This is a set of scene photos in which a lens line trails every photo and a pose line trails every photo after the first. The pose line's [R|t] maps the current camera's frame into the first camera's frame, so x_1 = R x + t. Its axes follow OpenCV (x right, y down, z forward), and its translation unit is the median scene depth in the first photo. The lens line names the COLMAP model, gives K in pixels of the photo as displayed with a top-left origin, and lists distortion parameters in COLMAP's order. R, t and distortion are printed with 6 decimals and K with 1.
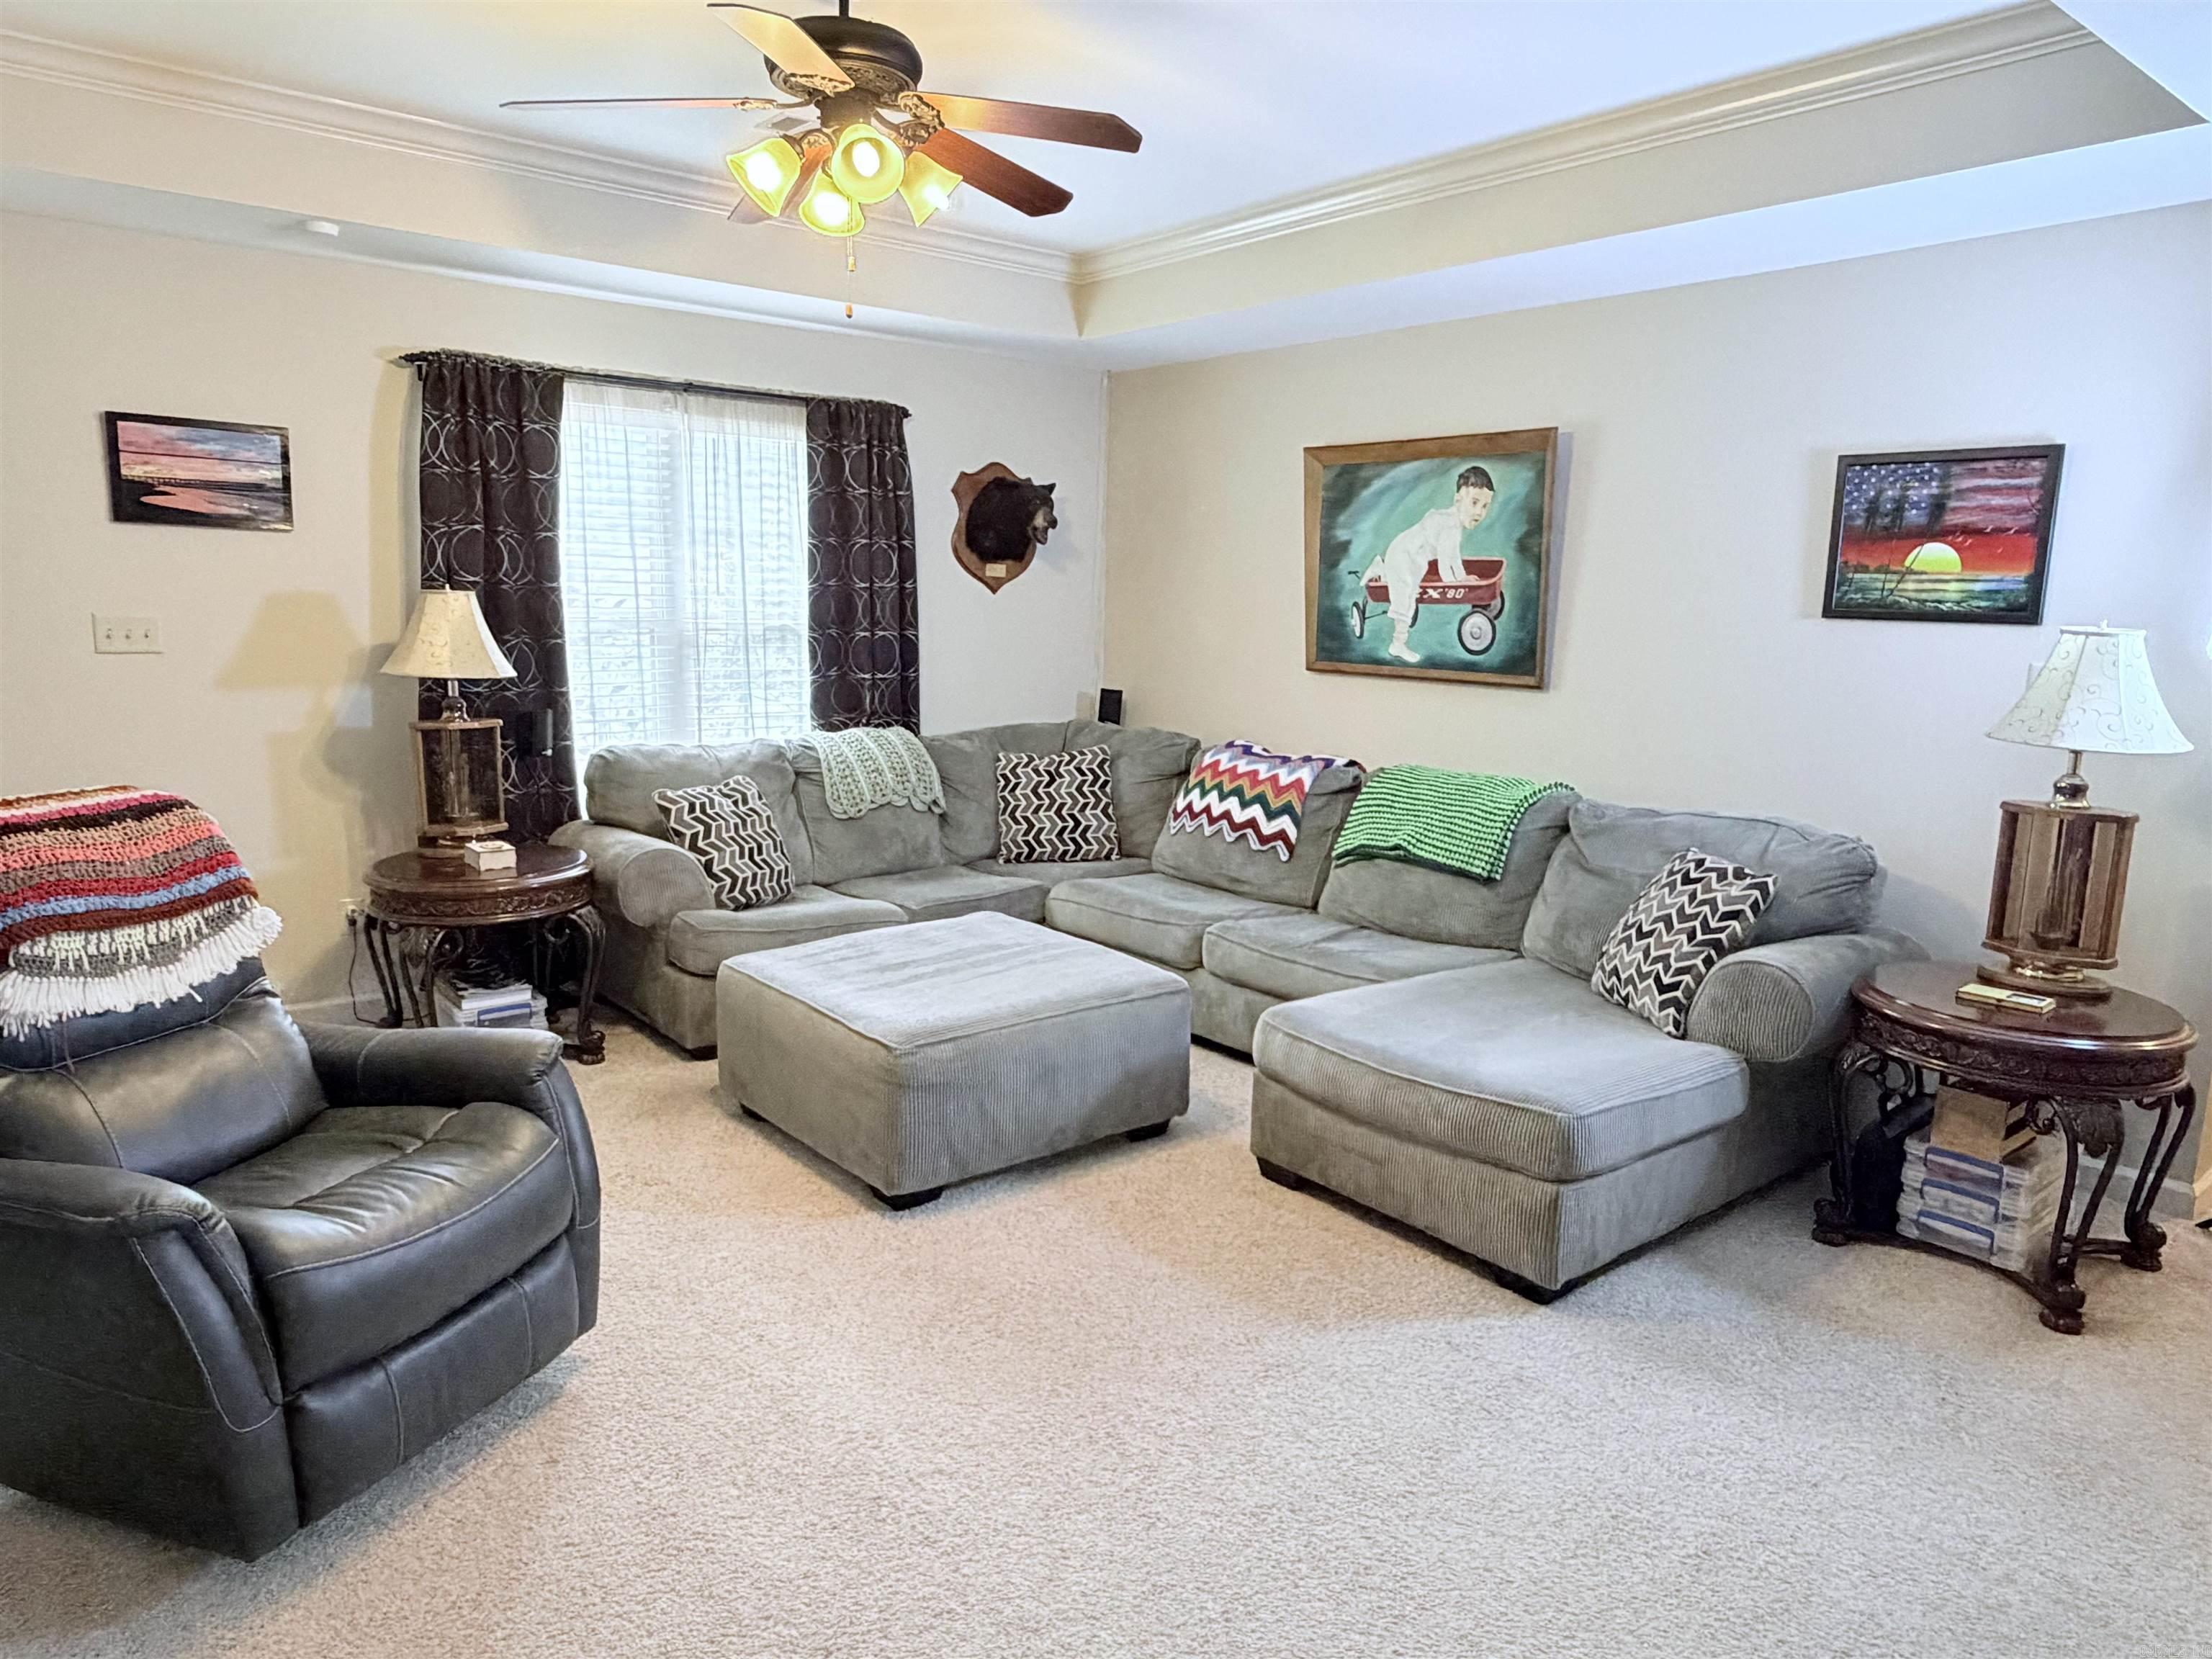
lens RADIAL K [[1423.1, 0, 1101.5], [0, 1423.1, 839.2], [0, 0, 1]] dist [0.001384, -0.004207]
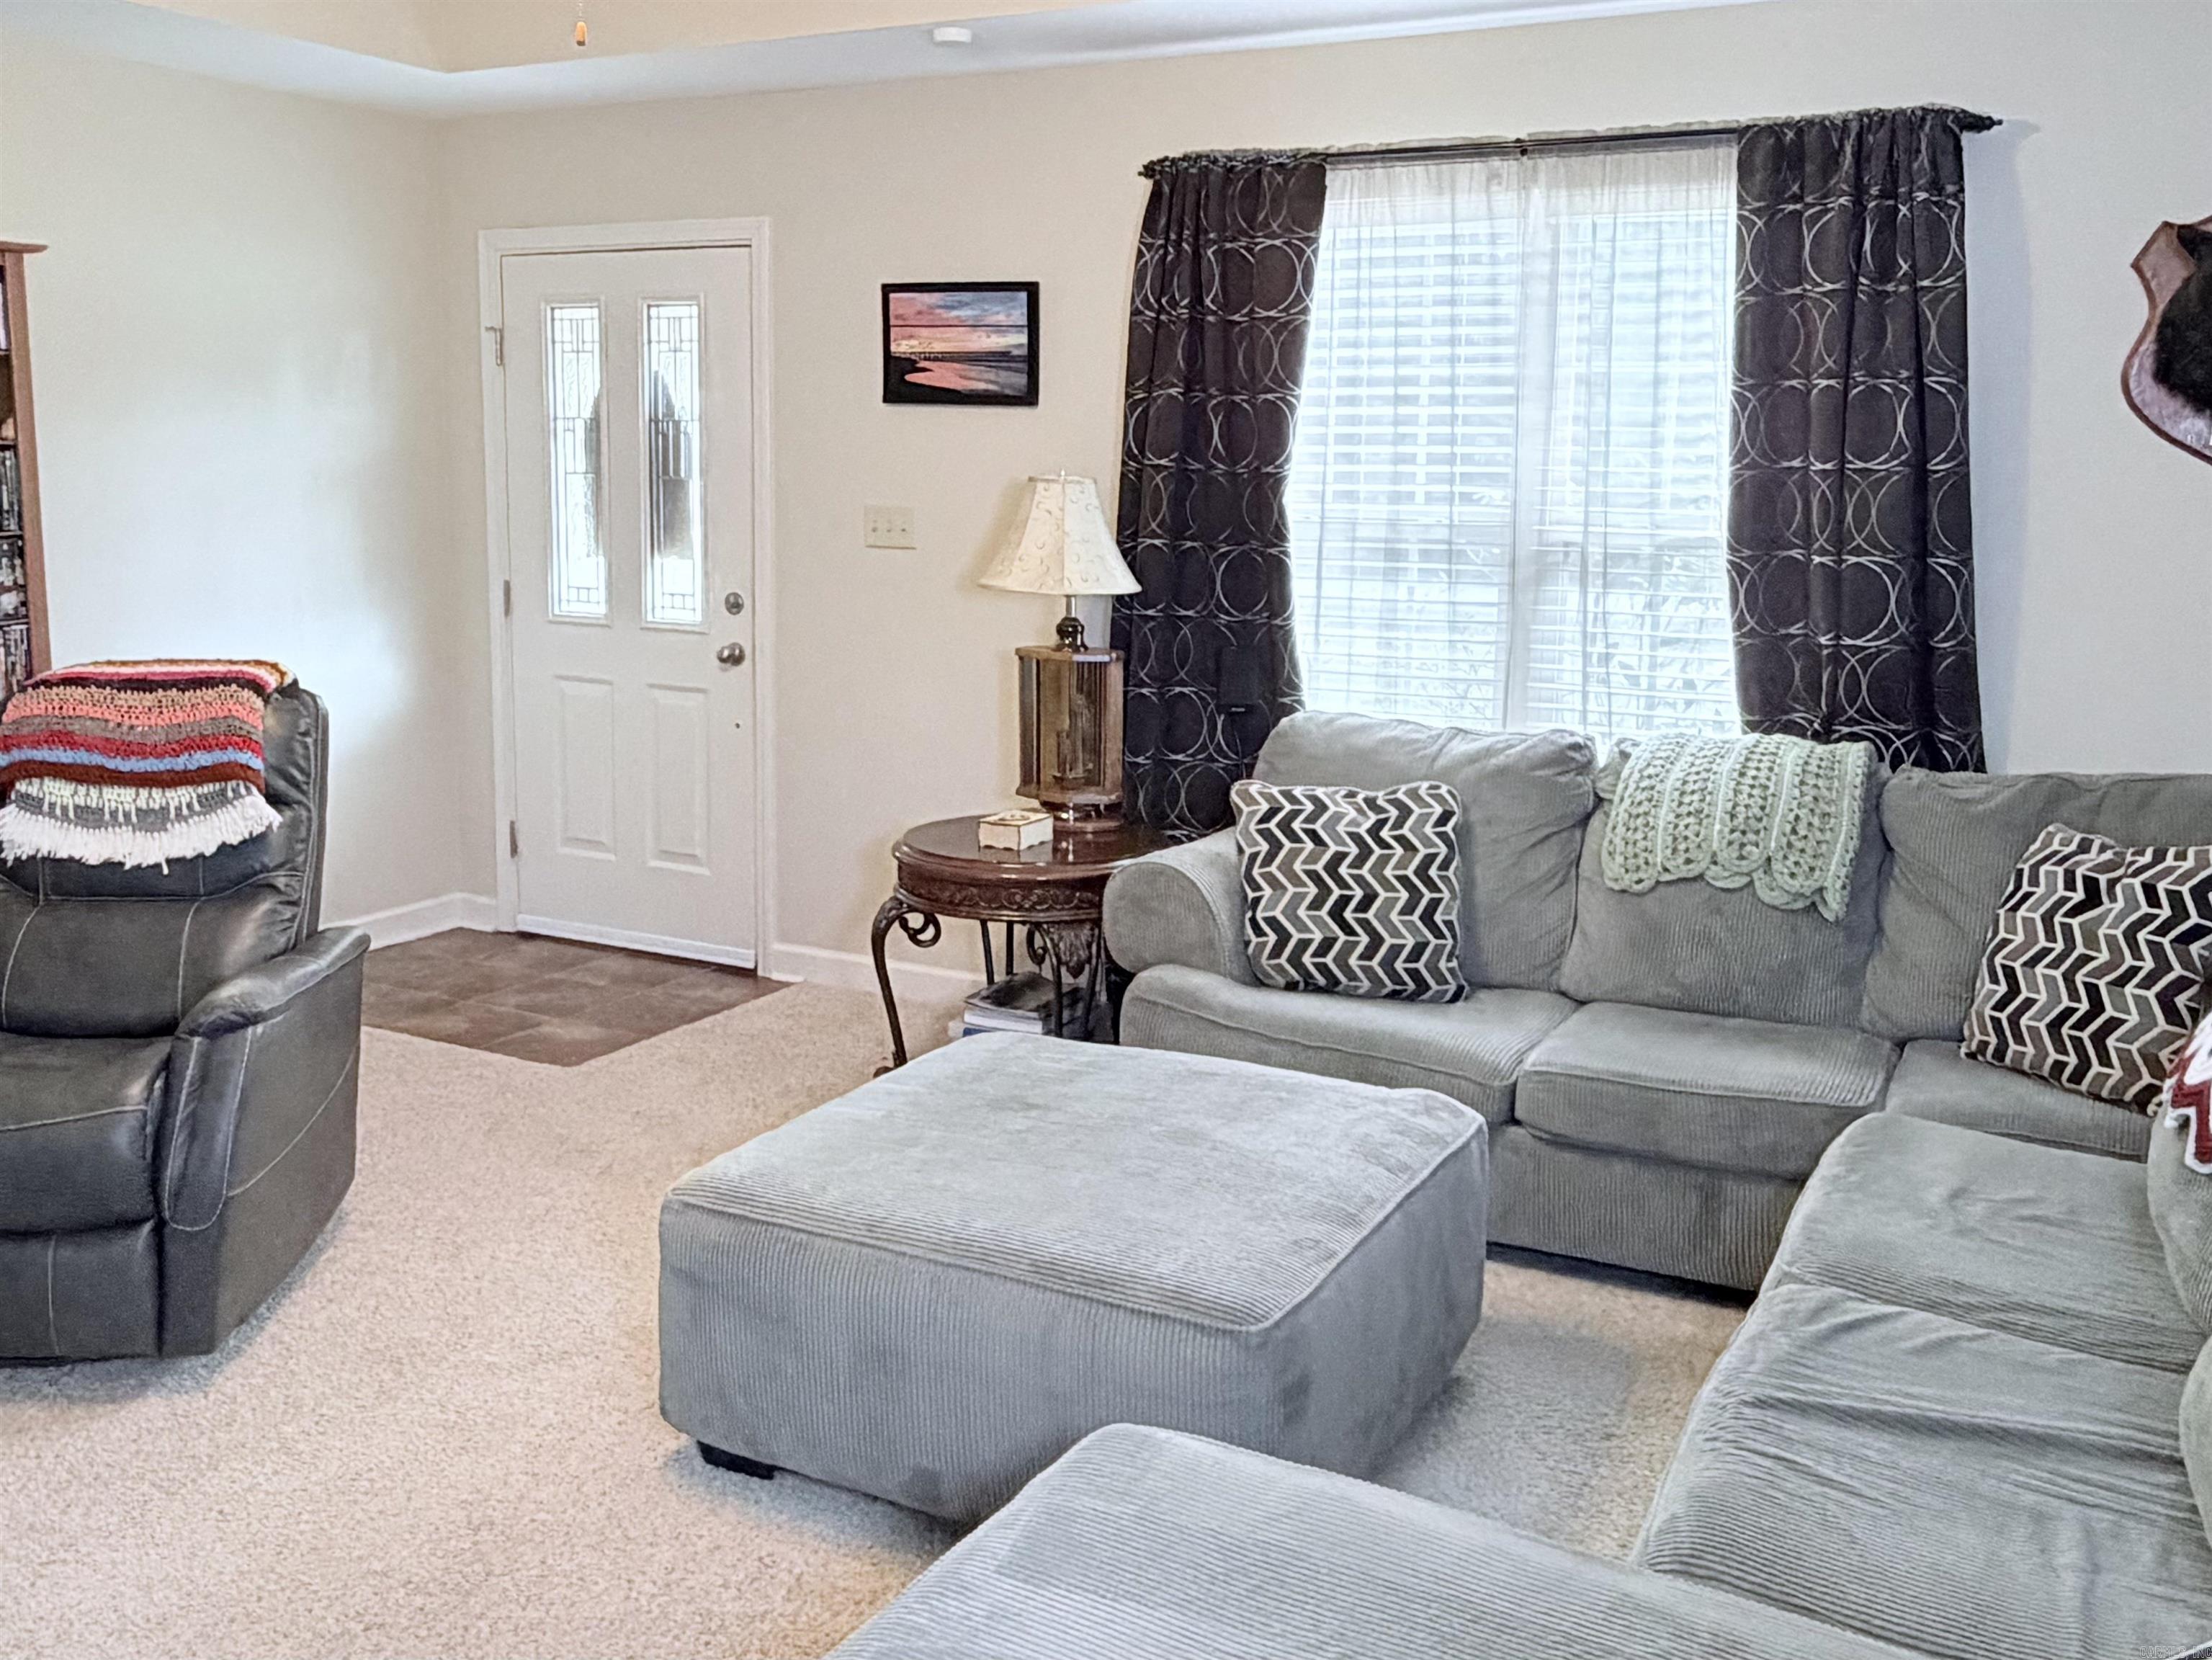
lens RADIAL K [[2000.8, 0, 1134.7], [0, 2000.8, 782.7], [0, 0, 1]] dist [-0.016723, -0.002699]
pose [[0.376665, 0.131894, -0.916912, 0.517330], [-0.162307, 0.983897, 0.074854, -0.094660], [0.912020, 0.120627, 0.392007, 0.601498]]
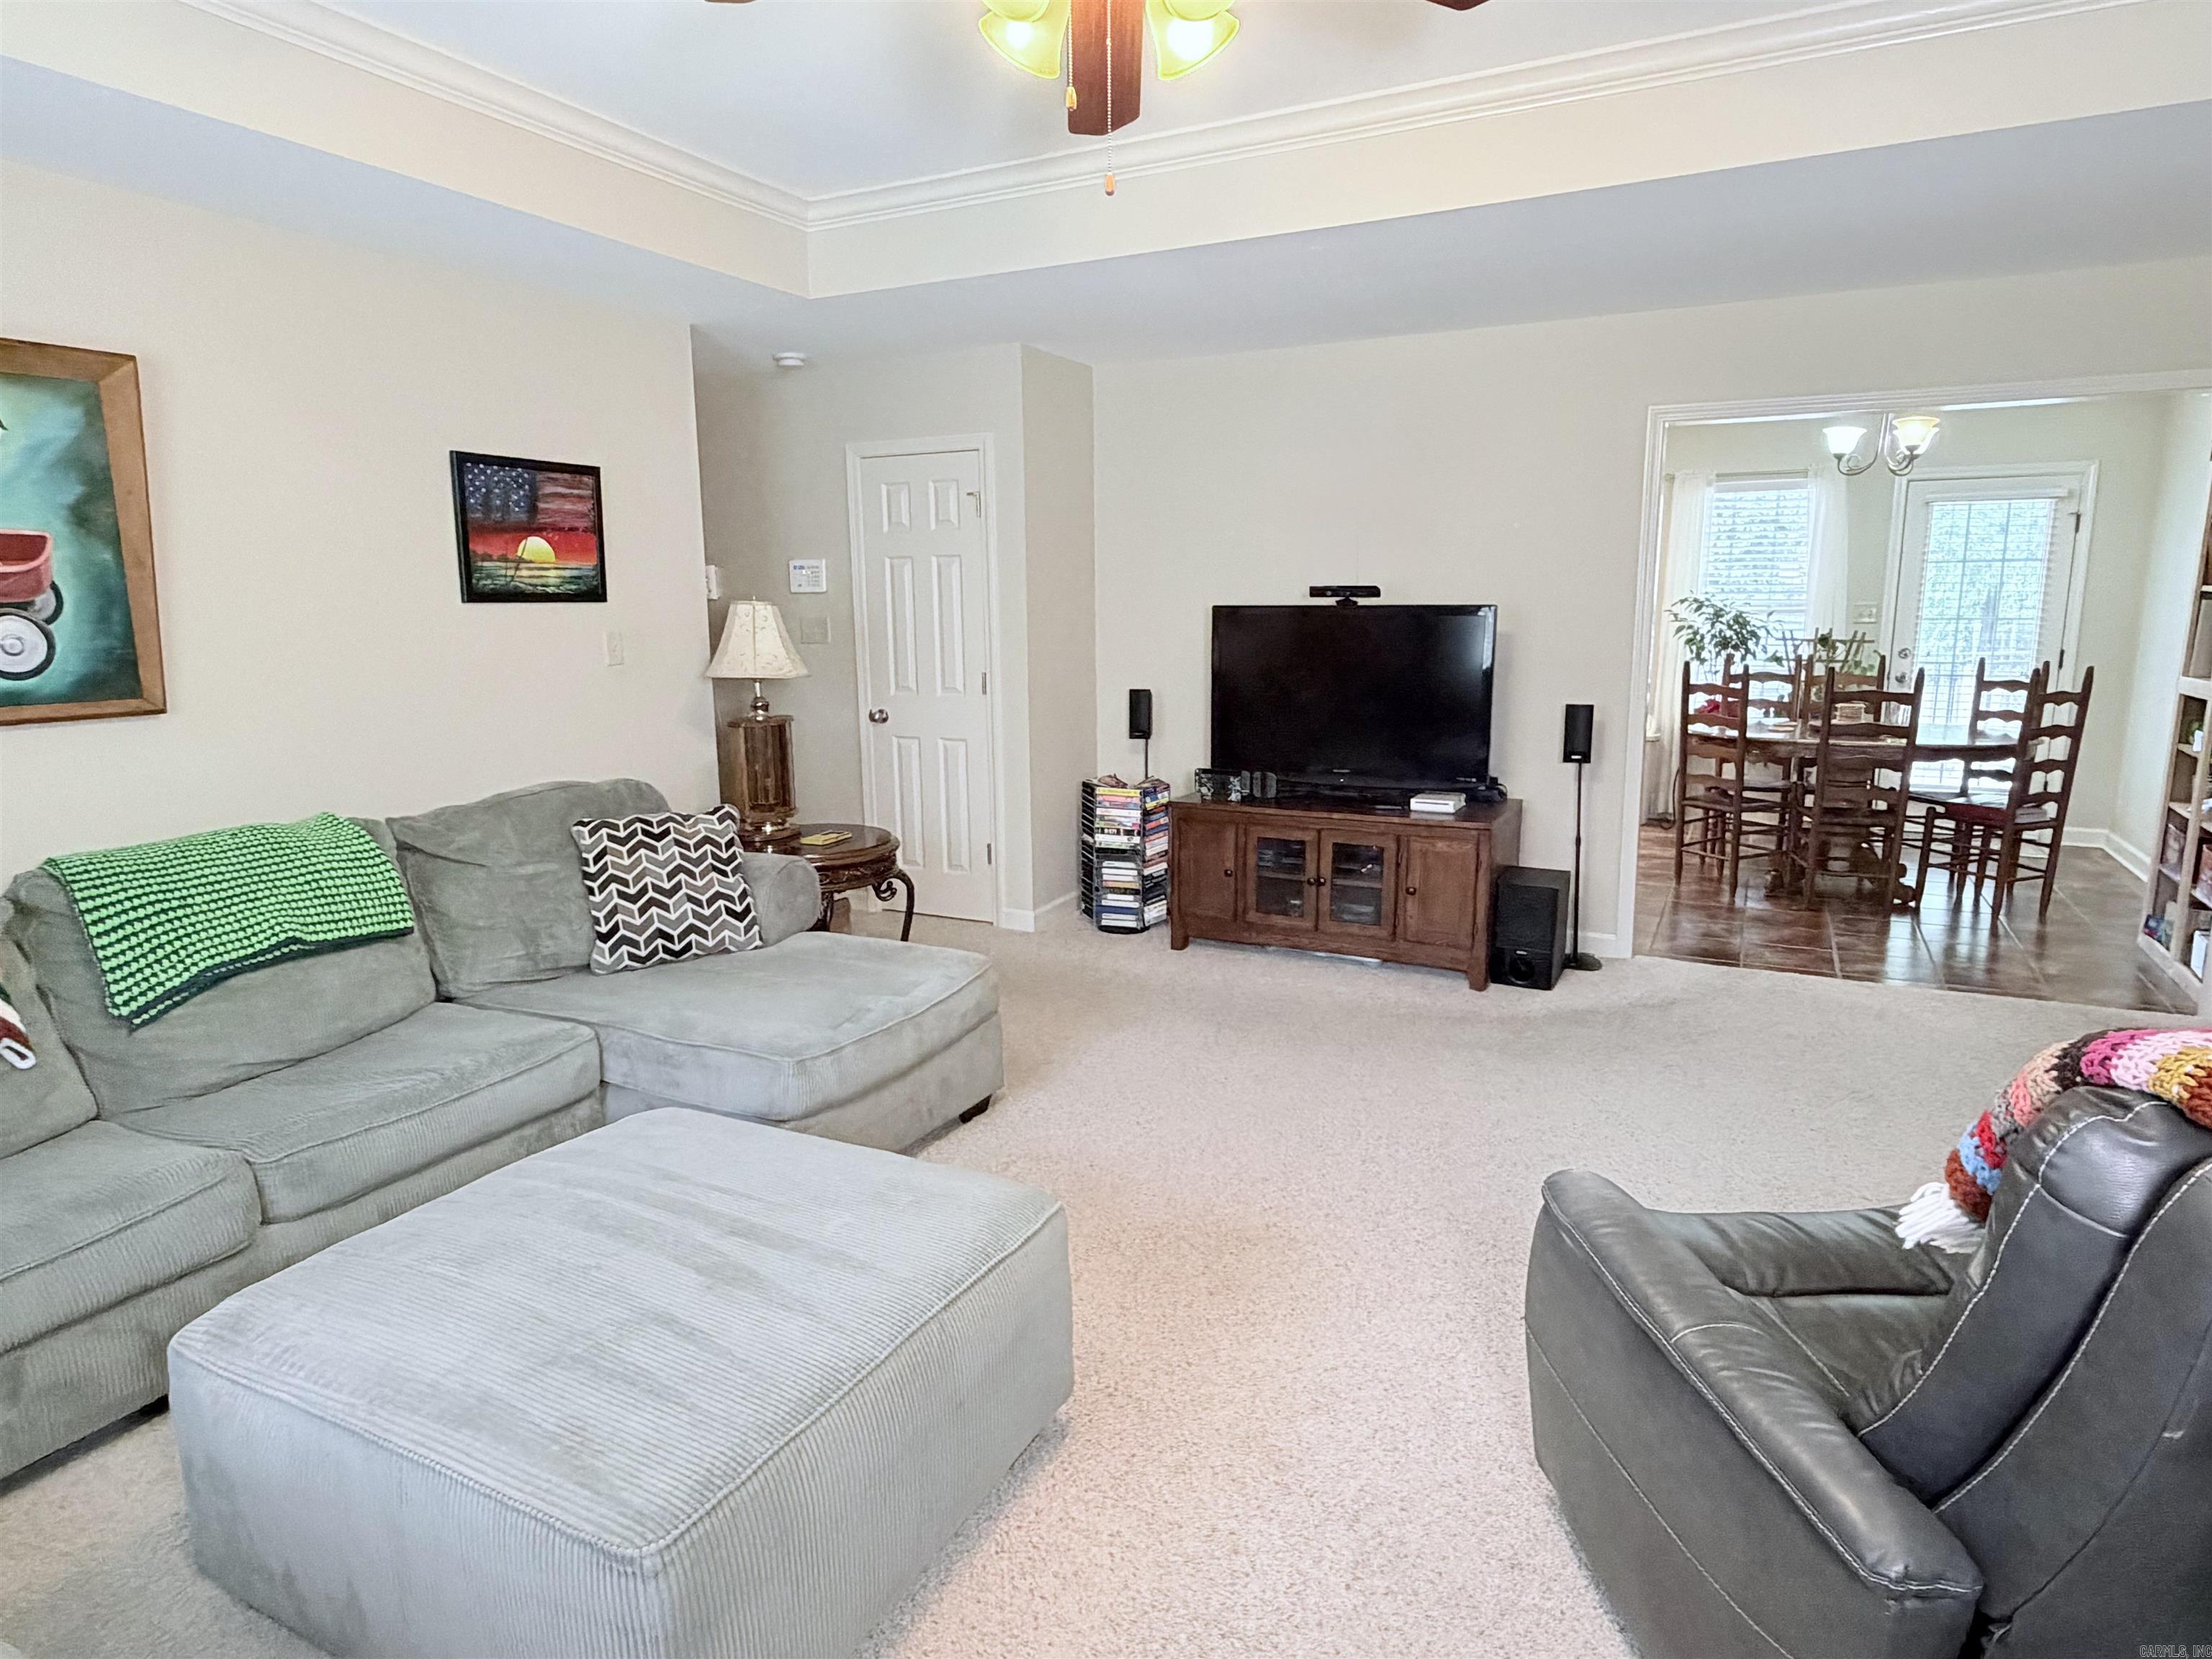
lens RADIAL K [[1272.6, 0, 1094.8], [0, 1272.6, 837.4], [0, 0, 1]] dist [-0.001027, -0.000715]
pose [[-0.393648, -0.188828, 0.899658, -0.575850], [0.159349, 0.949843, 0.269085, -0.169773], [-0.905345, 0.249284, -0.343814, 0.942596]]
